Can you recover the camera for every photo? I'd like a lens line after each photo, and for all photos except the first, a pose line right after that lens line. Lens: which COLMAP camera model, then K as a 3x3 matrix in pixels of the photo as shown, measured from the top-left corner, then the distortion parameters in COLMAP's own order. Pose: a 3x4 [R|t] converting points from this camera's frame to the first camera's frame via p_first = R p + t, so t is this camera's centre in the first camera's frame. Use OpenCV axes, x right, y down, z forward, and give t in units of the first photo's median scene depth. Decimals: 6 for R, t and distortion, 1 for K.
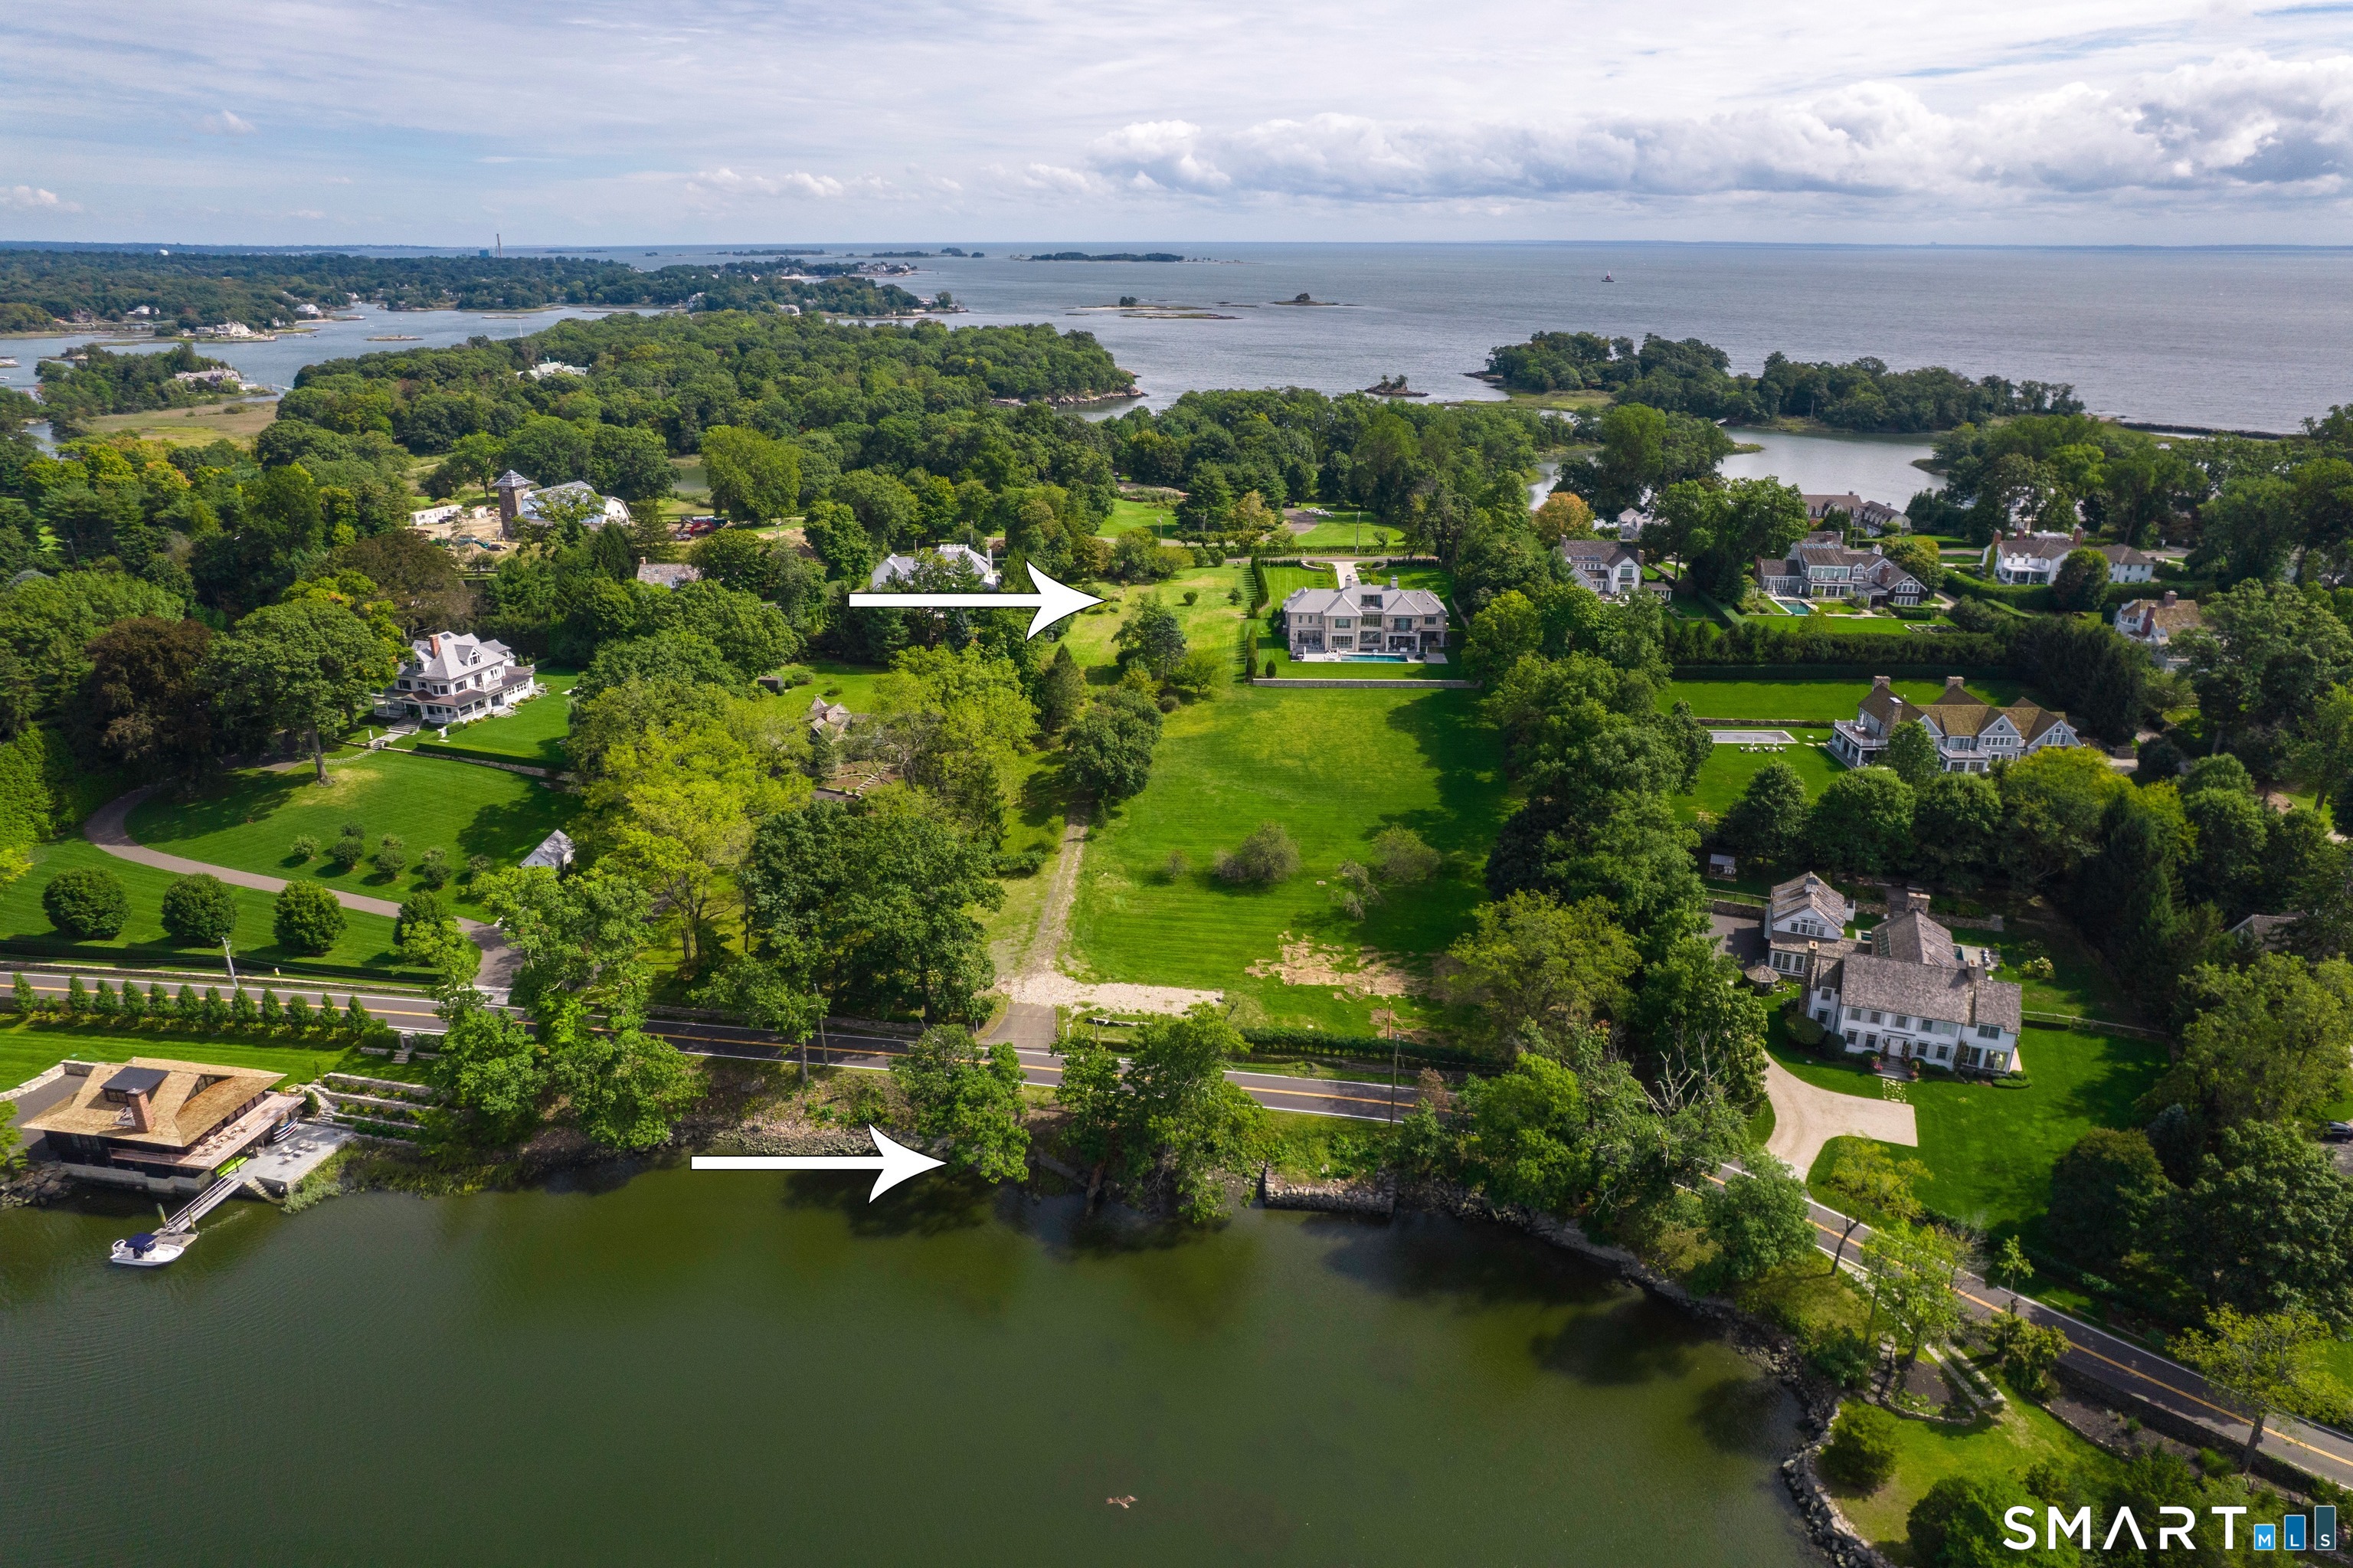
lens RADIAL K [[1513.0, 0, 1179.8], [0, 1513.0, 799.2], [0, 0, 1]] dist [-0.076742, 0.070019]
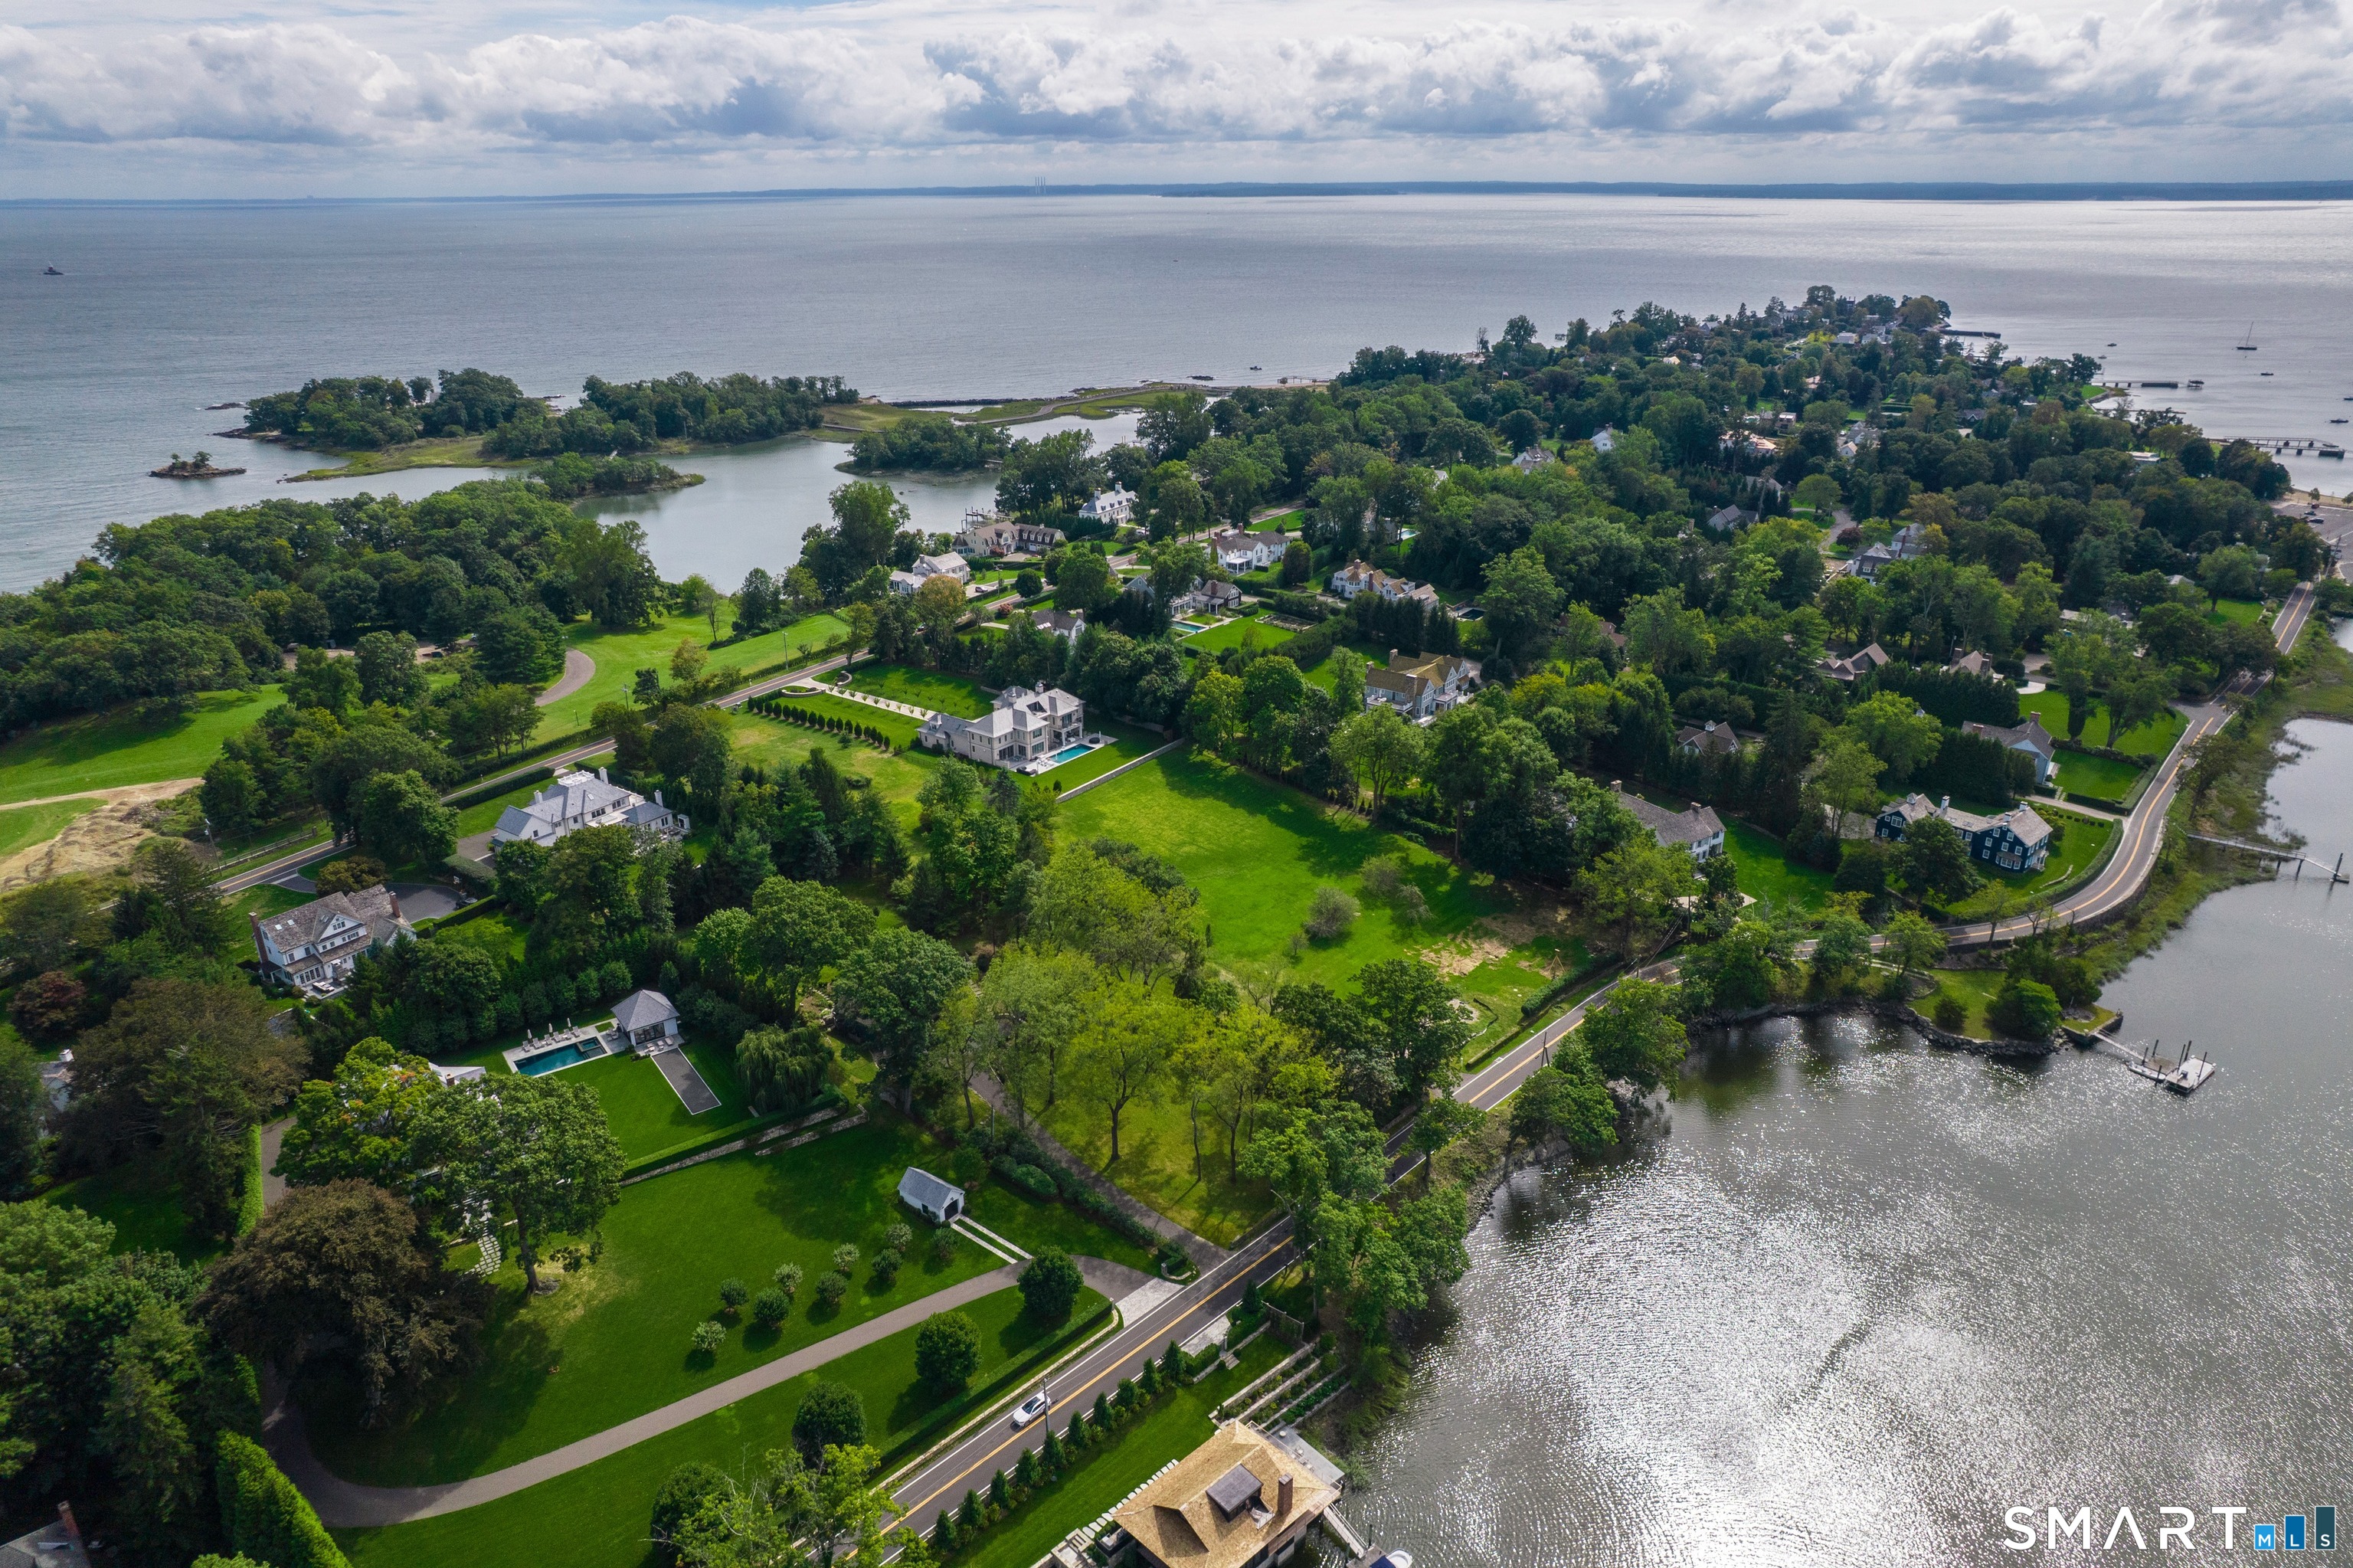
lens RADIAL K [[1513.0, 0, 1179.8], [0, 1513.0, 799.2], [0, 0, 1]] dist [-0.076742, 0.070019]
pose [[0.582698, -0.314592, 0.749330, -0.808245], [0.292810, 0.941381, 0.167525, -0.261229], [-0.758107, 0.121794, 0.640656, 0.193040]]
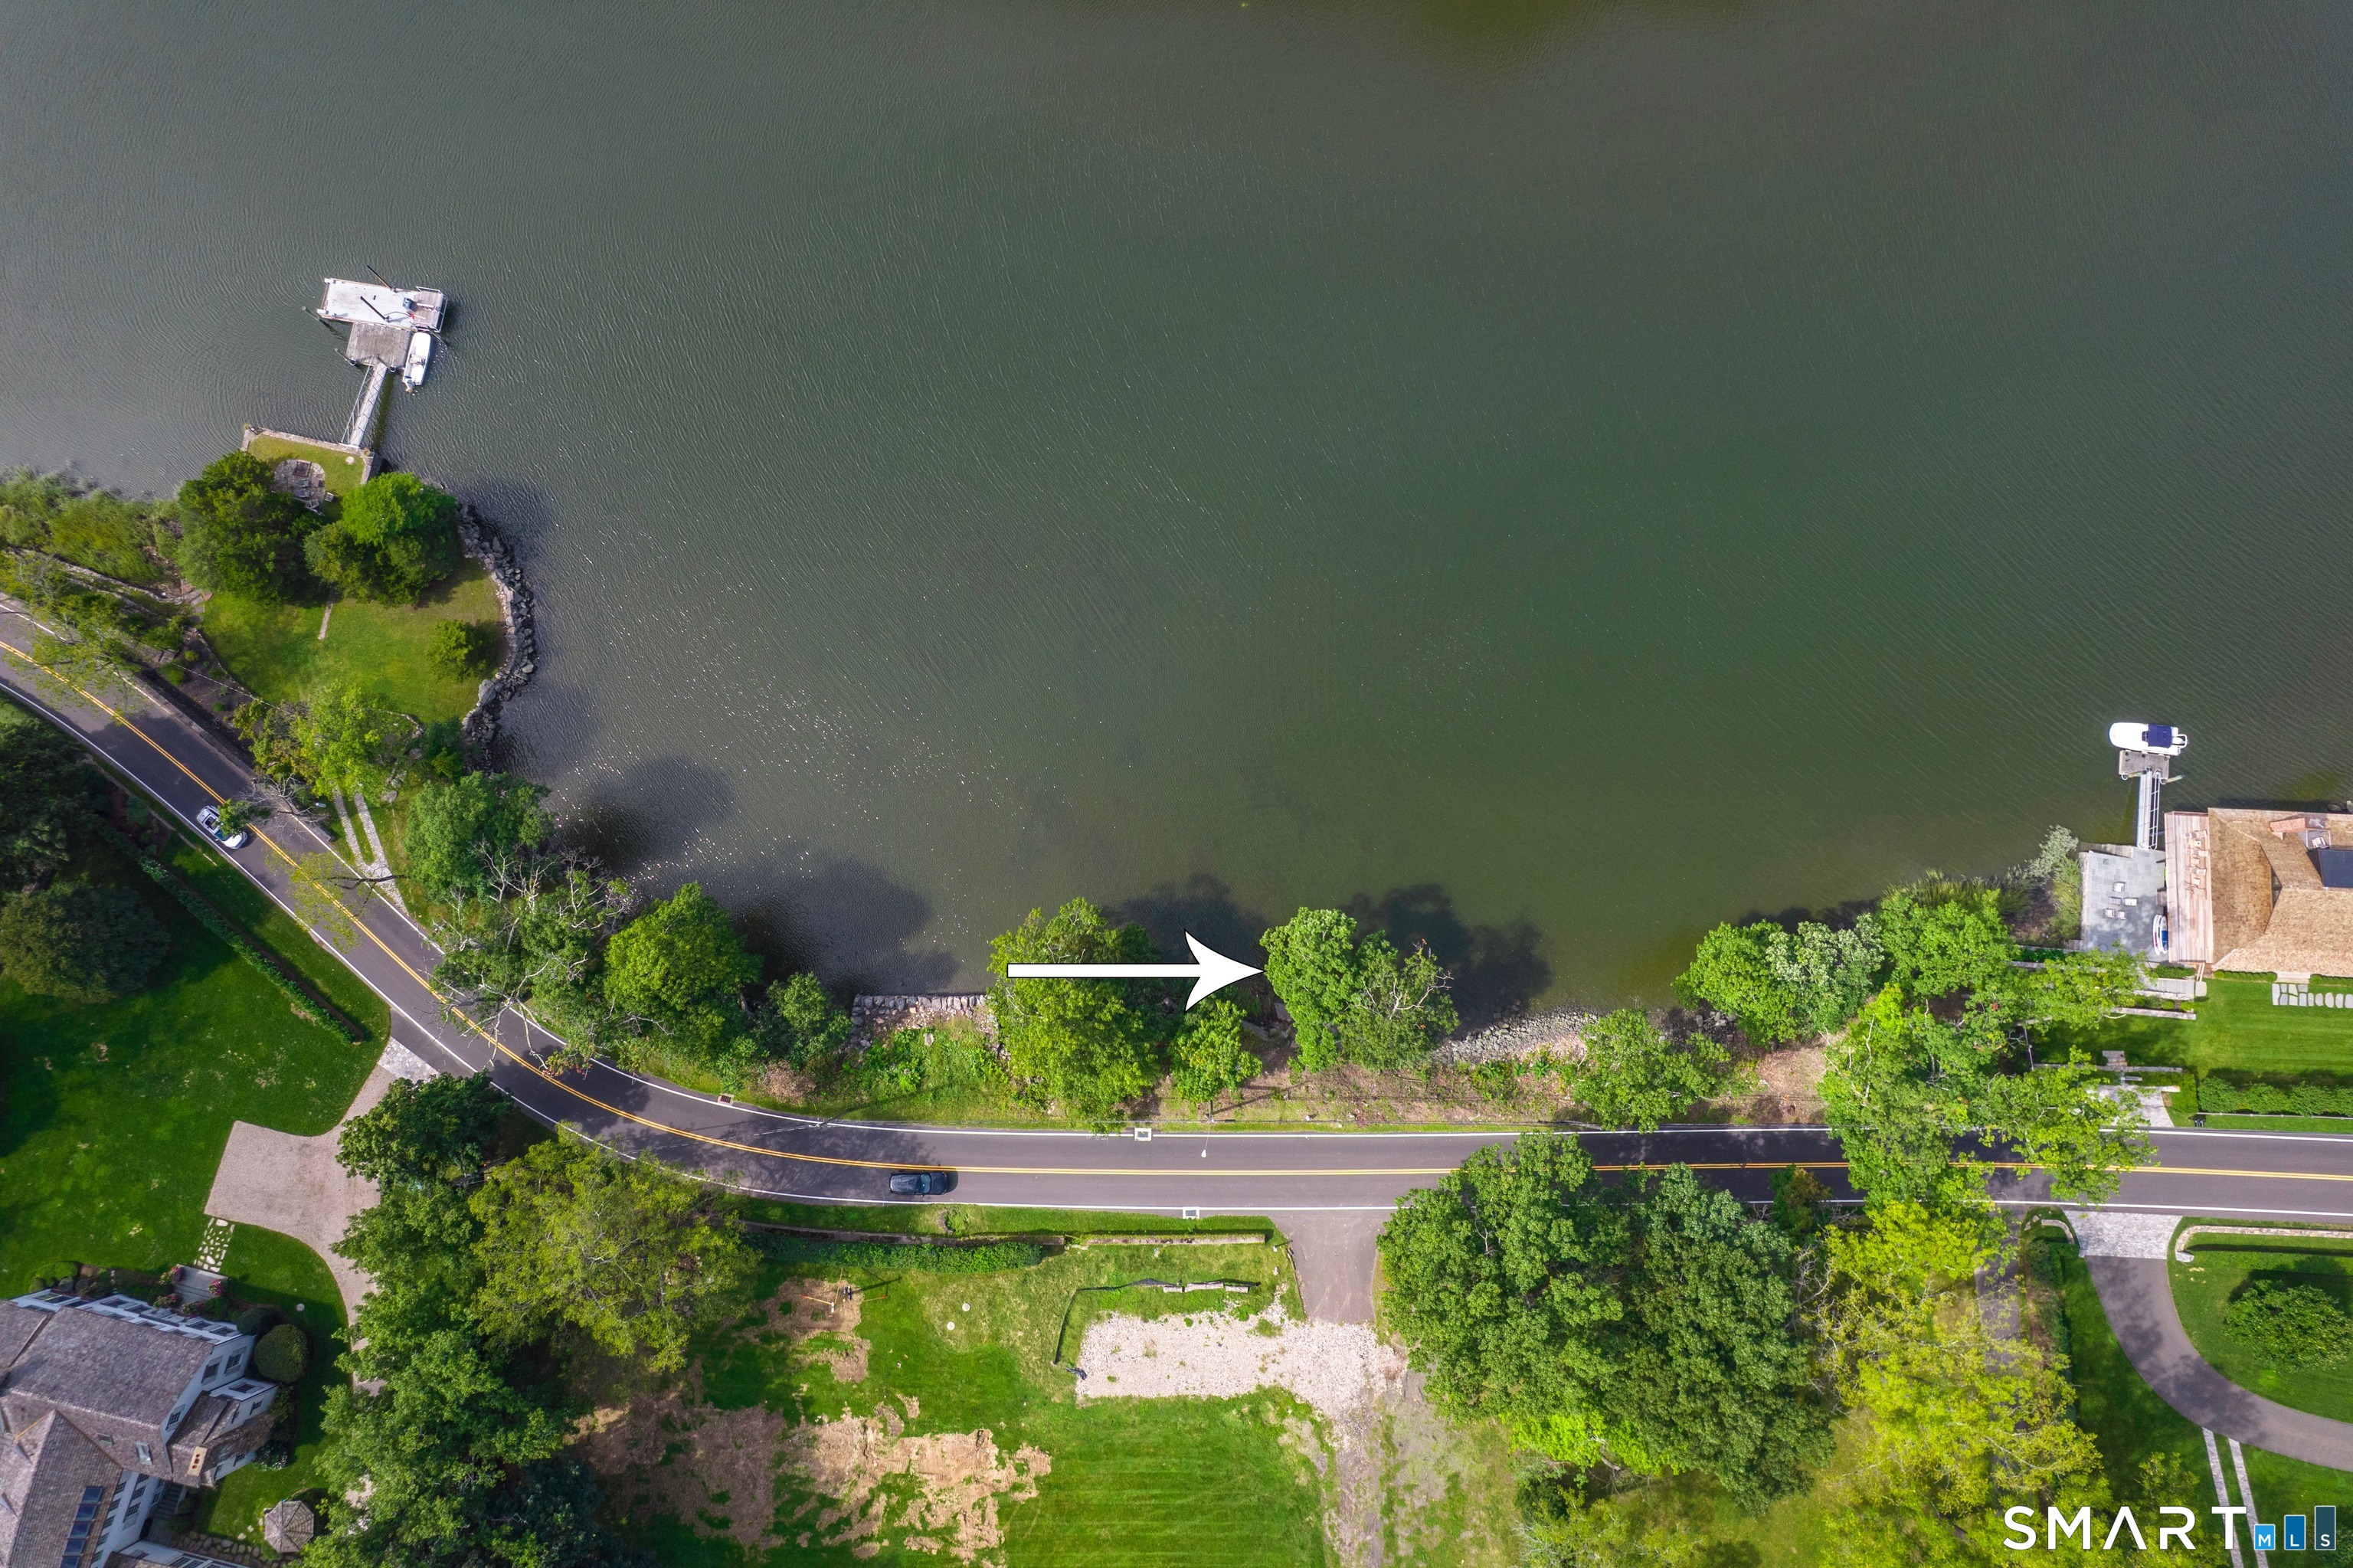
lens RADIAL K [[1501.5, 0, 1174.5], [0, 1501.5, 816.1], [0, 0, 1]] dist [-0.079502, 0.073962]
pose [[-0.992100, 0.124527, -0.015171, -0.027693], [-0.044898, -0.239544, 0.969847, -0.341908], [0.117139, 0.962866, 0.243242, 0.419627]]
